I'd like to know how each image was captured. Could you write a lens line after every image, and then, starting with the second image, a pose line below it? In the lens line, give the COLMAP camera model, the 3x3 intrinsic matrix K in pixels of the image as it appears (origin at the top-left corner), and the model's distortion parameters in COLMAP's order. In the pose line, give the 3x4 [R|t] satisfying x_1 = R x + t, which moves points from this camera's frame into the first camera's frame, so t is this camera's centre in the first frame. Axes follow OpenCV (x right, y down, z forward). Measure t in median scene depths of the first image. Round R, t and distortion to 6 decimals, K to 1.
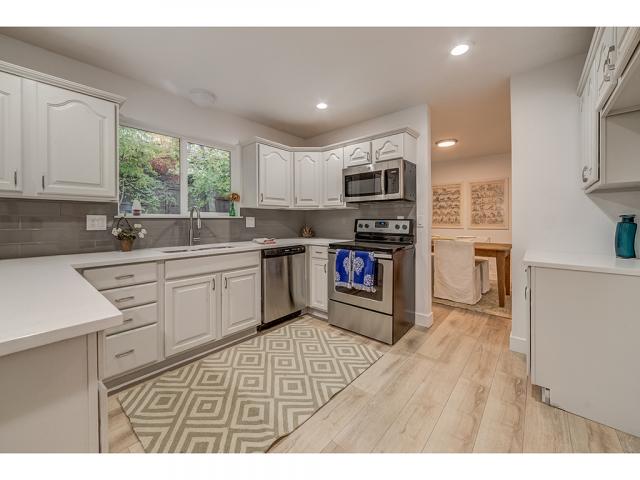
lens RADIAL K [[258.0, 0, 316.8], [0, 258.0, 221.3], [0, 0, 1]] dist [-0.000058, 0.000085]
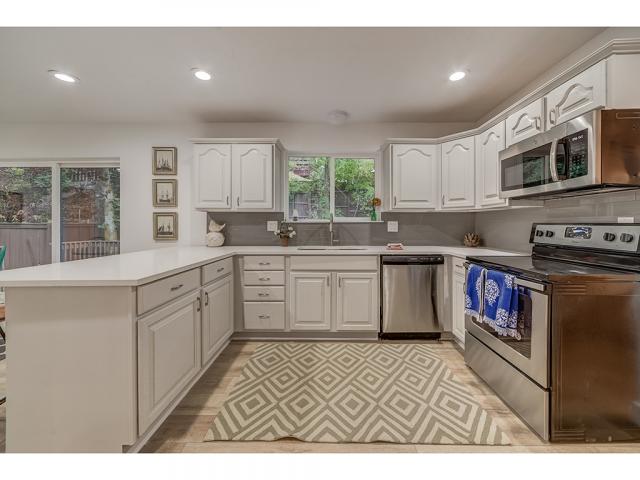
lens RADIAL K [[247.5, 0, 323.2], [0, 247.5, 225.6], [0, 0, 1]] dist [0.001126, 0.000229]
pose [[0.650268, 0.004722, -0.759691, 0.338457], [-0.003407, 0.999989, 0.003300, -0.002690], [0.759698, 0.000442, 0.650276, 0.225387]]
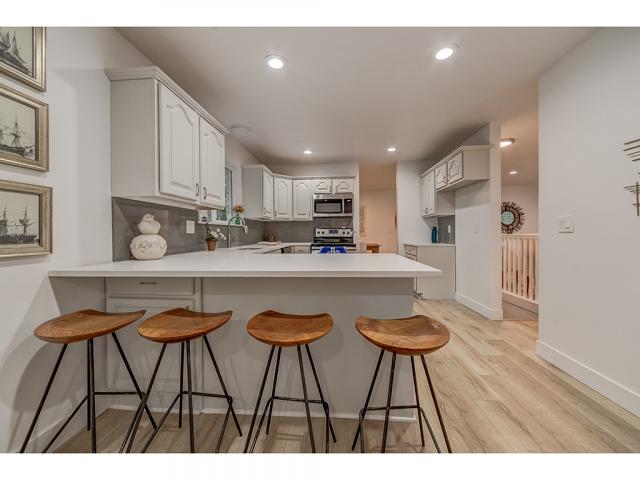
lens RADIAL K [[251.2, 0, 323.3], [0, 251.2, 235.0], [0, 0, 1]] dist [-0.000320, 0.000128]
pose [[0.790037, -0.005562, 0.613034, -0.845837], [0.004347, 0.999985, 0.003471, 0.031616], [-0.613043, -0.000078, 0.790049, -0.223010]]
